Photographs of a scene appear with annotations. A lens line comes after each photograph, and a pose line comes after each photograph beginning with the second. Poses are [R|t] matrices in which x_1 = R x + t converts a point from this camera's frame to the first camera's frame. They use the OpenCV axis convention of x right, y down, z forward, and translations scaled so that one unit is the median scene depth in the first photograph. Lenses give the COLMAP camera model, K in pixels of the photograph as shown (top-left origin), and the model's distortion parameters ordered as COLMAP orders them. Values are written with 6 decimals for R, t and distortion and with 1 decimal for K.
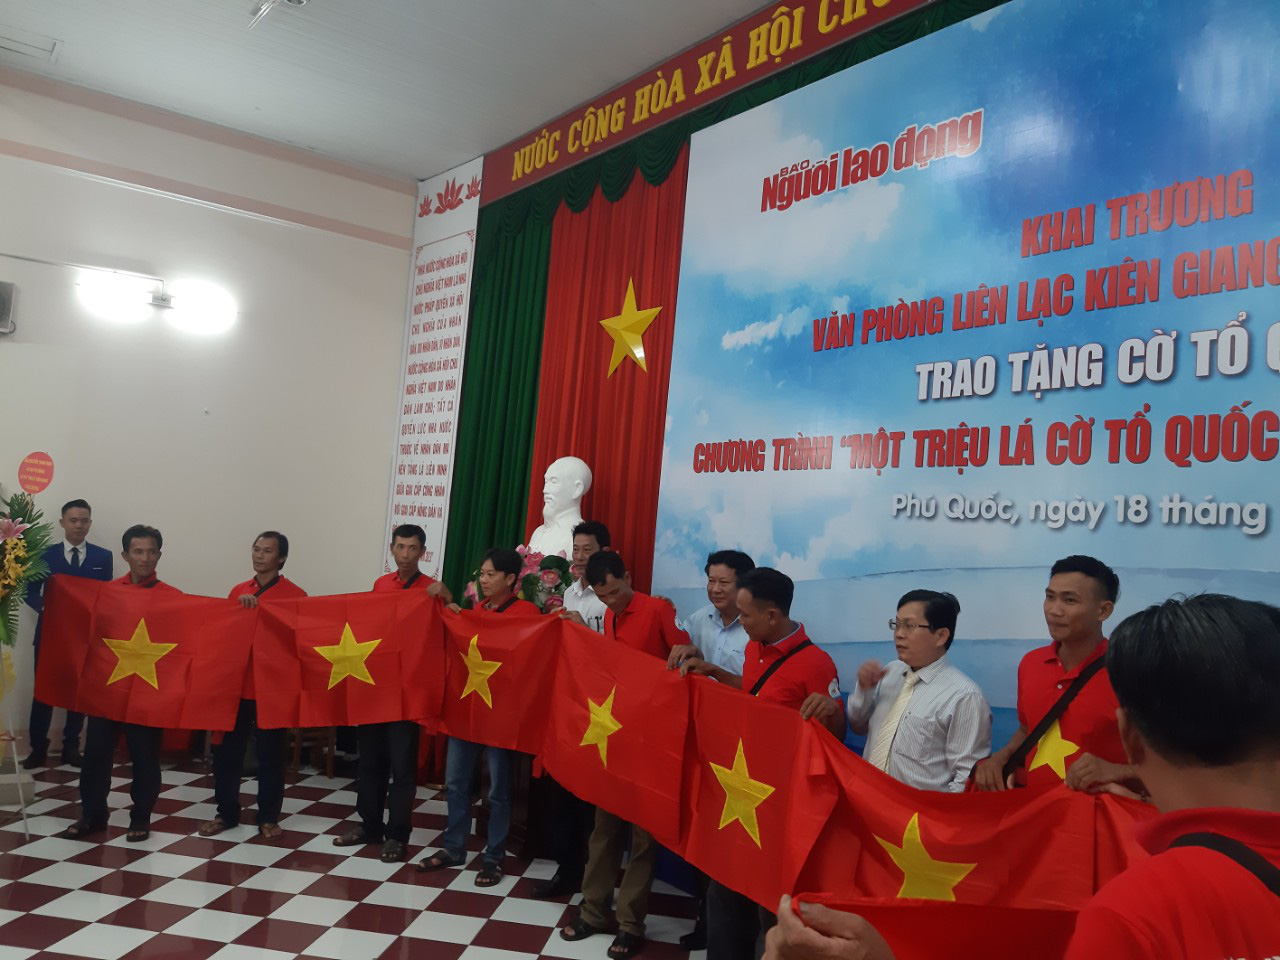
lens RADIAL K [[998.0, 0, 626.7], [0, 998.0, 481.9], [0, 0, 1]] dist [0.088185, -0.185006]
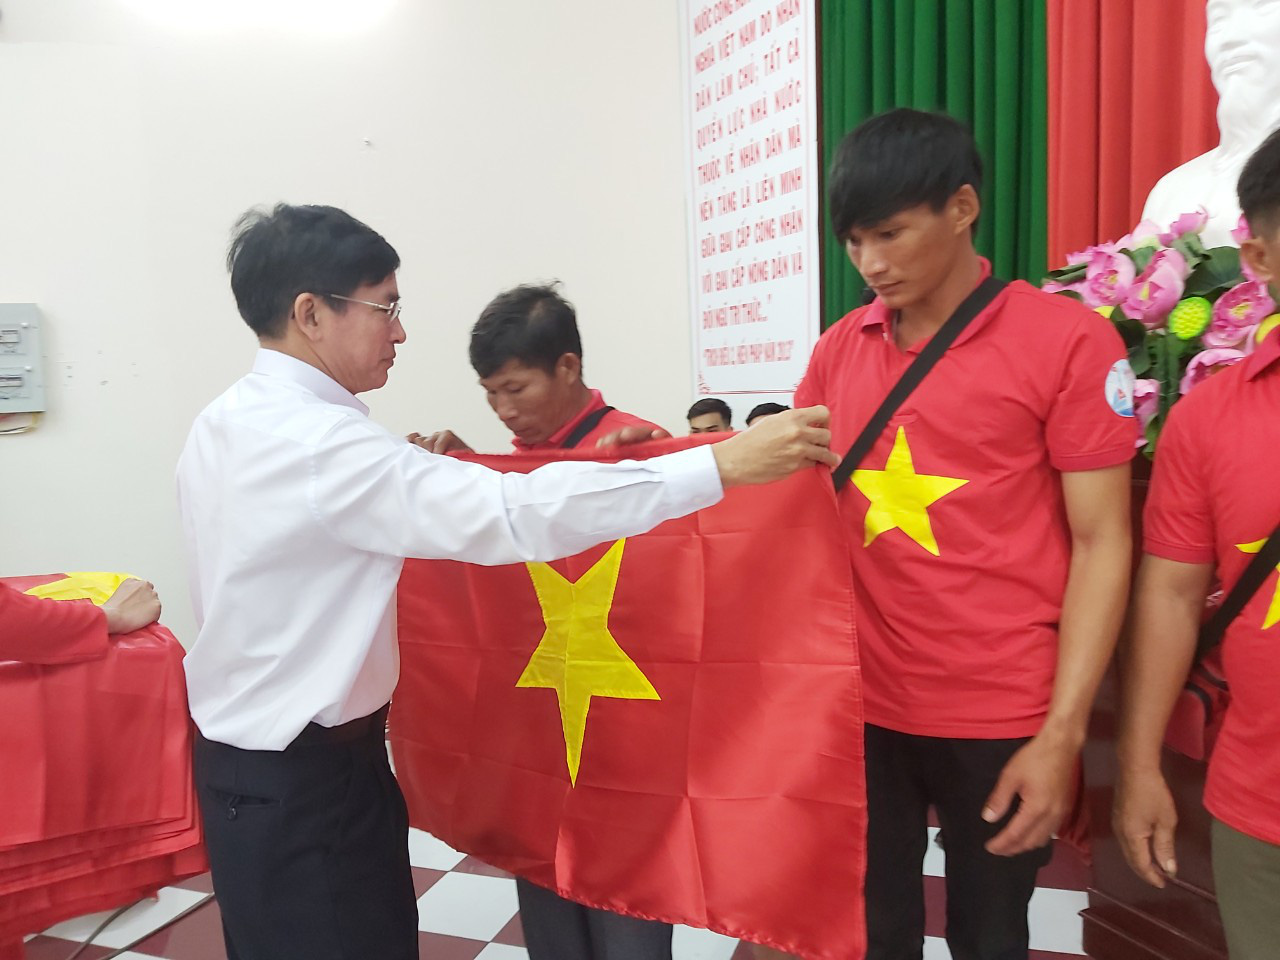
lens RADIAL K [[993.7, 0, 613.0], [0, 993.7, 492.1], [0, 0, 1]] dist [0.023830, -0.044787]
pose [[0.961921, -0.107202, -0.251428, -0.253900], [0.145133, 0.979813, 0.137490, 0.098673], [0.231613, -0.168745, 0.958061, 0.708373]]
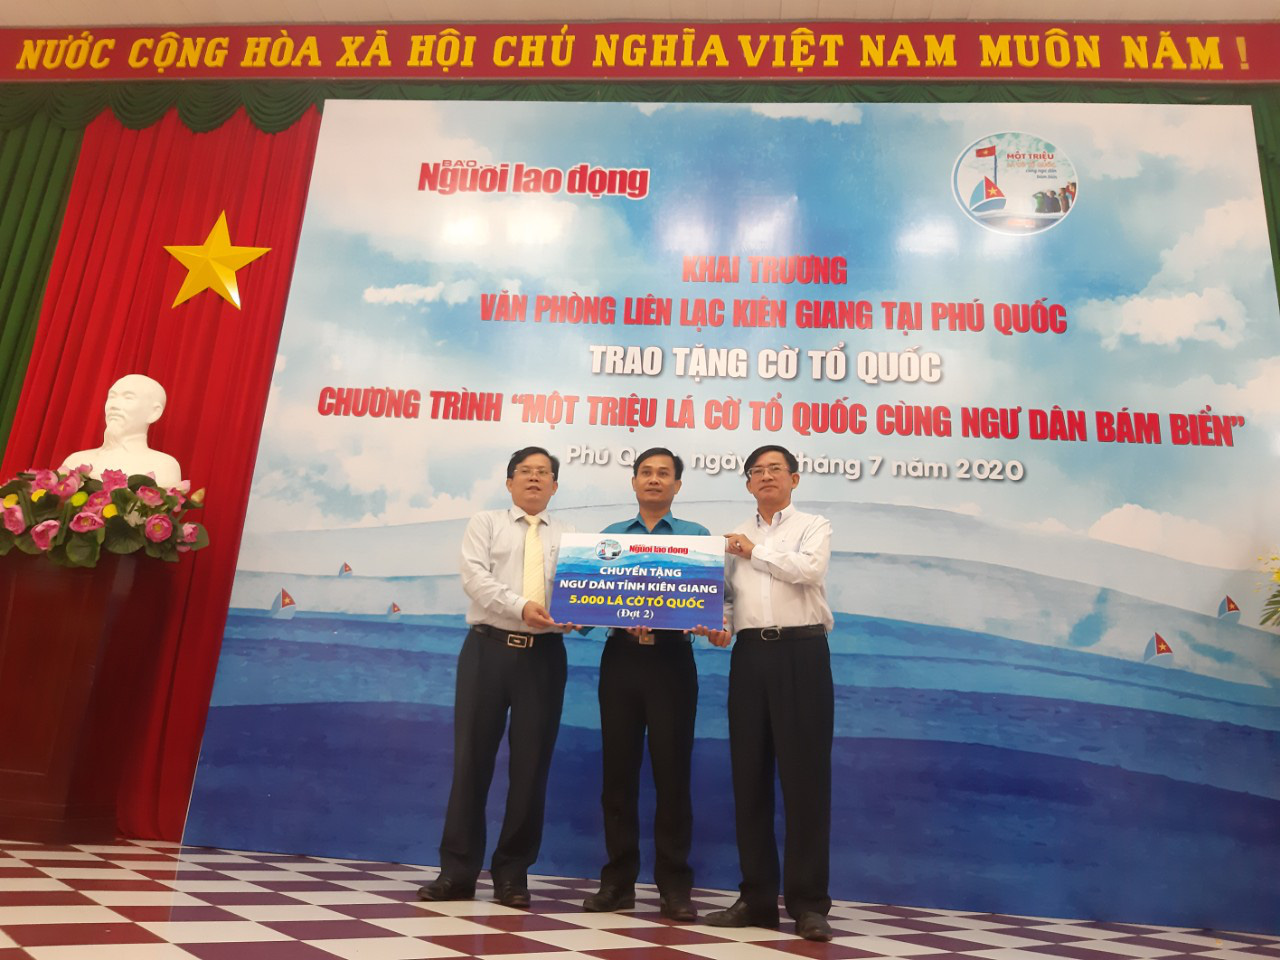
lens RADIAL K [[998.0, 0, 626.7], [0, 998.0, 481.9], [0, 0, 1]] dist [0.088185, -0.185006]
pose [[0.674283, 0.182664, 0.715525, -0.453654], [-0.066313, 0.979988, -0.187687, 0.236974], [-0.735489, 0.079106, 0.672903, 0.146368]]
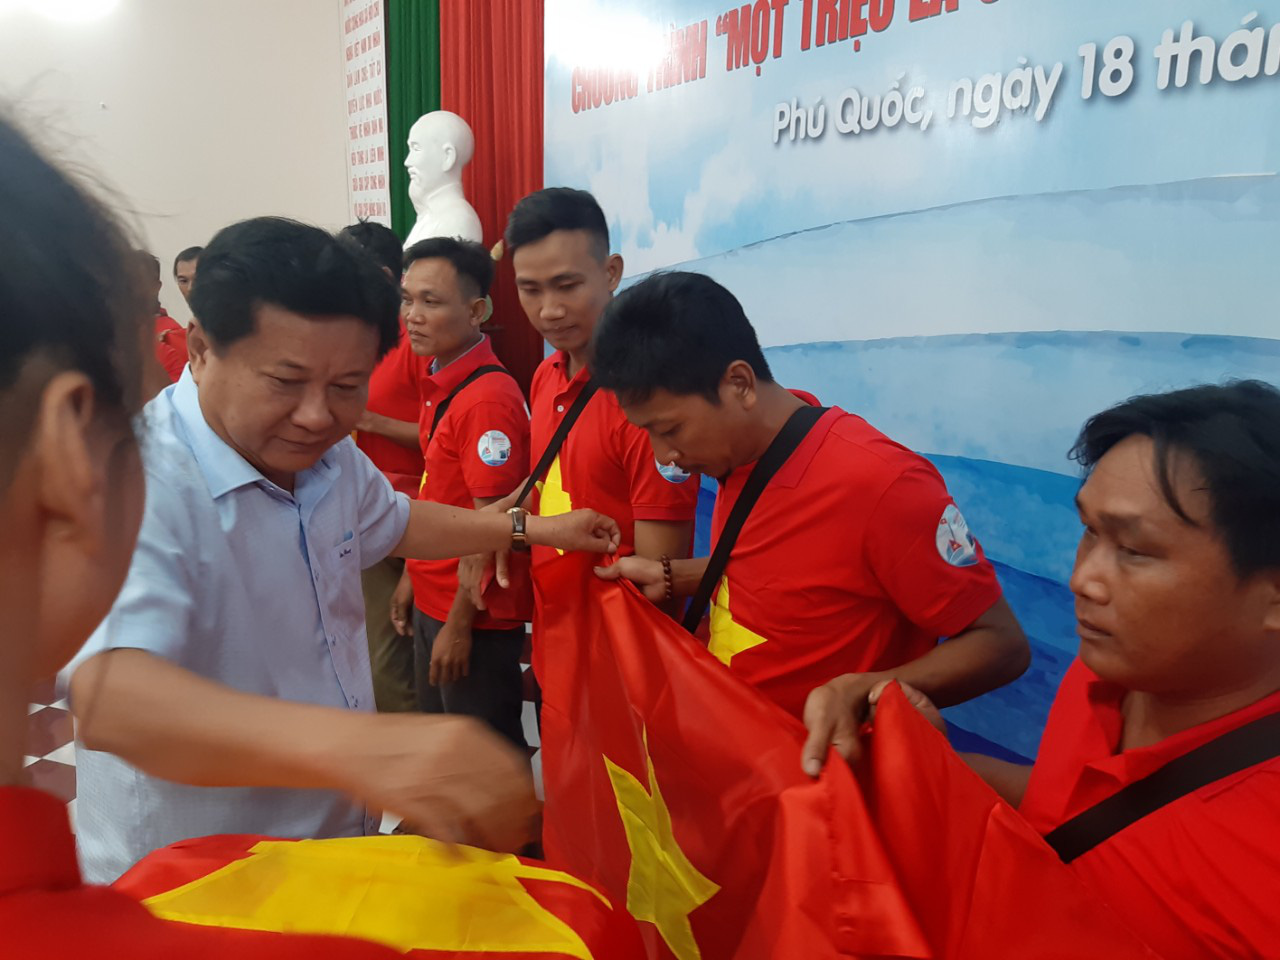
lens RADIAL K [[997.9, 0, 640.0], [0, 997.9, 480.0], [0, 0, 1]] dist [0.050817, -0.107384]
pose [[0.982481, -0.028823, -0.184118, 0.256127], [0.080763, 0.956225, 0.281268, 0.045343], [0.167951, -0.291210, 0.941801, 0.308730]]
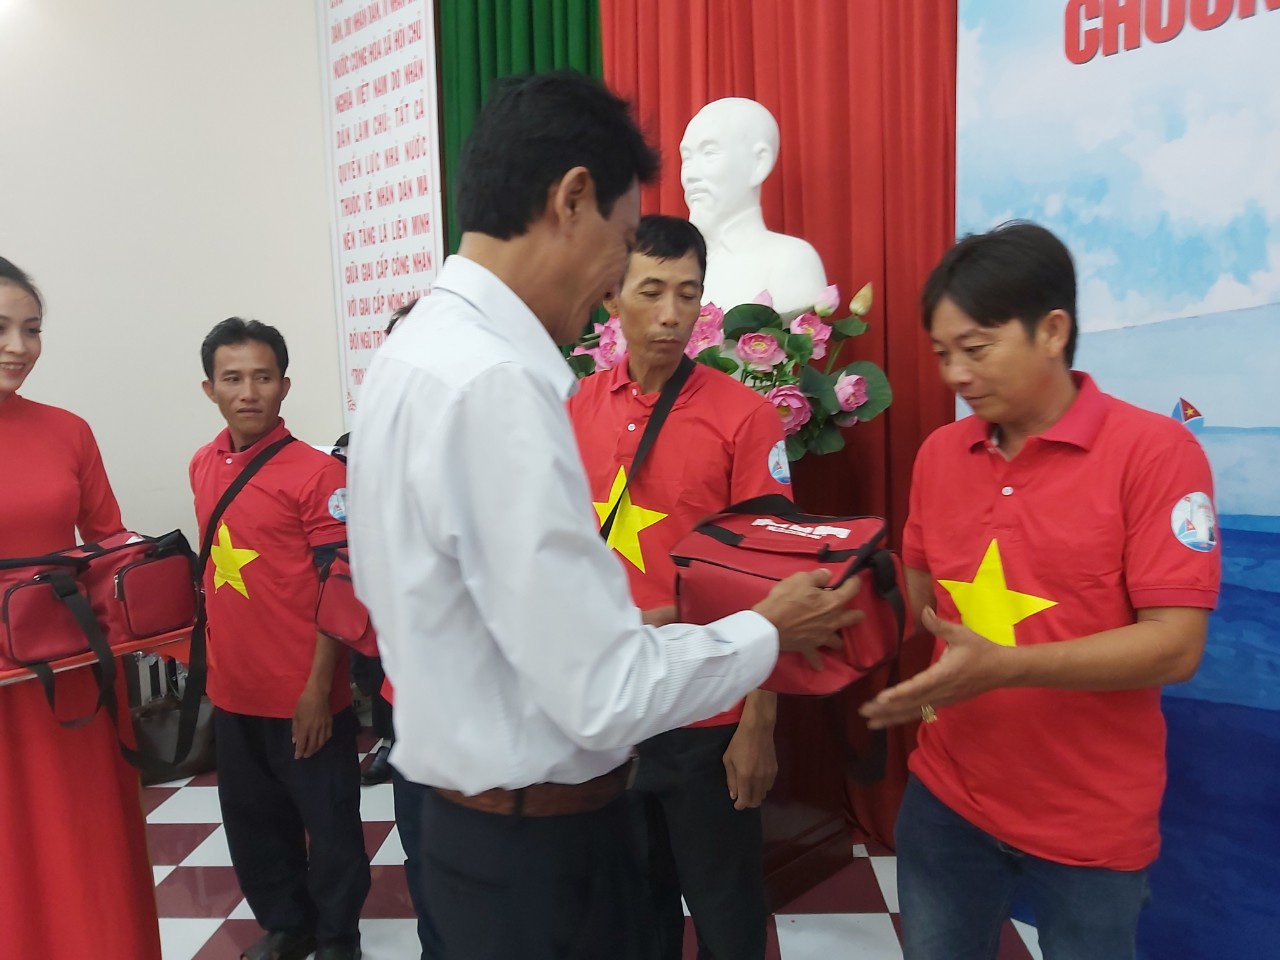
lens RADIAL K [[991.1, 0, 621.0], [0, 991.1, 490.9], [0, 0, 1]] dist [0.055666, -0.113316]
pose [[0.991496, -0.119775, 0.050884, -0.183868], [0.109109, 0.978219, 0.176587, 0.080003], [-0.070926, -0.169534, 0.982969, 0.613497]]
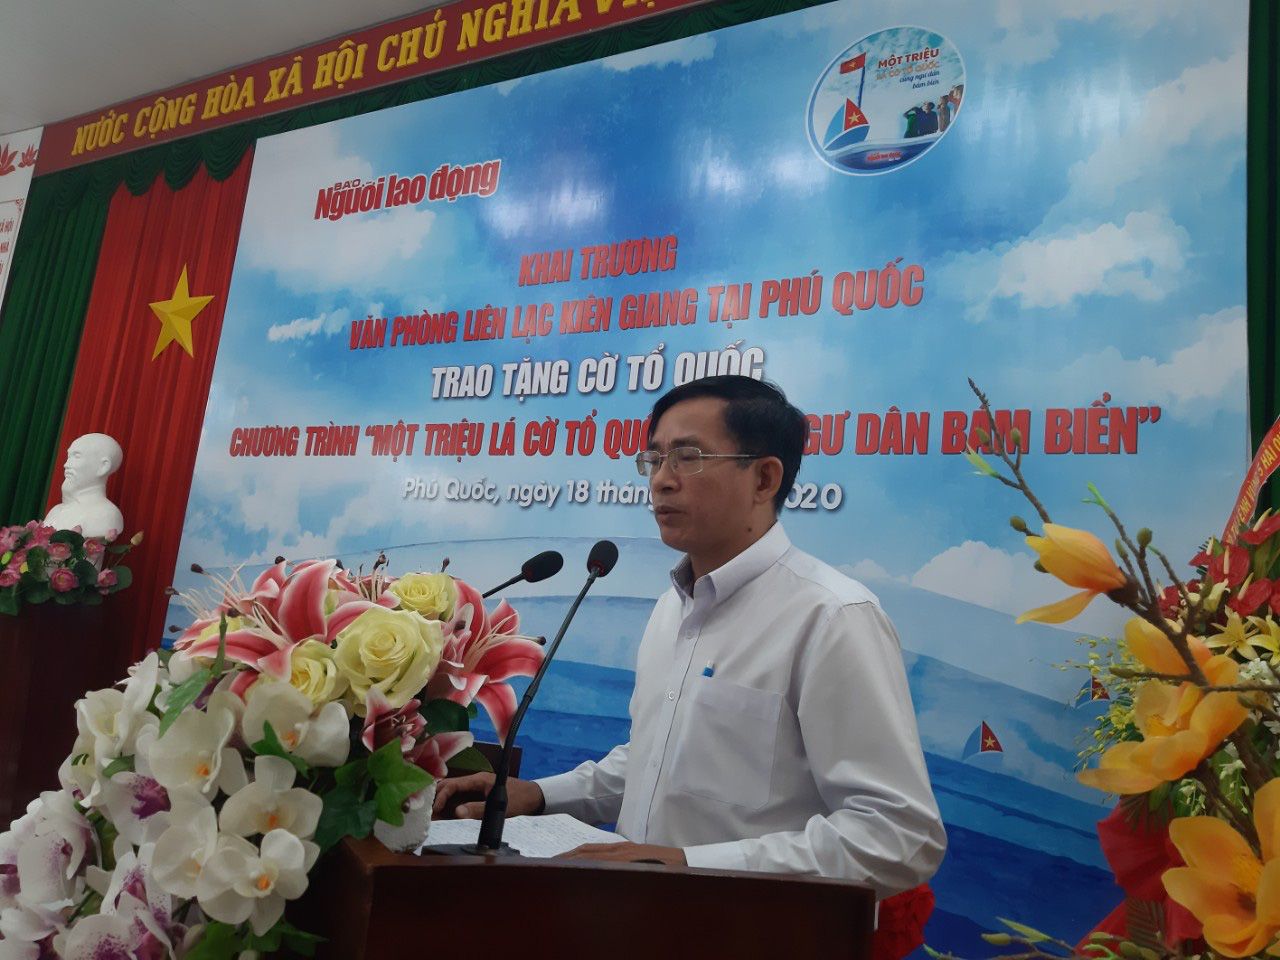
lens RADIAL K [[998.0, 0, 626.7], [0, 998.0, 481.9], [0, 0, 1]] dist [0.088185, -0.185006]
pose [[0.924745, 0.079818, 0.372122, 0.067913], [-0.059709, 0.996079, -0.065273, 0.065927], [-0.375873, 0.038142, 0.925886, -0.121019]]
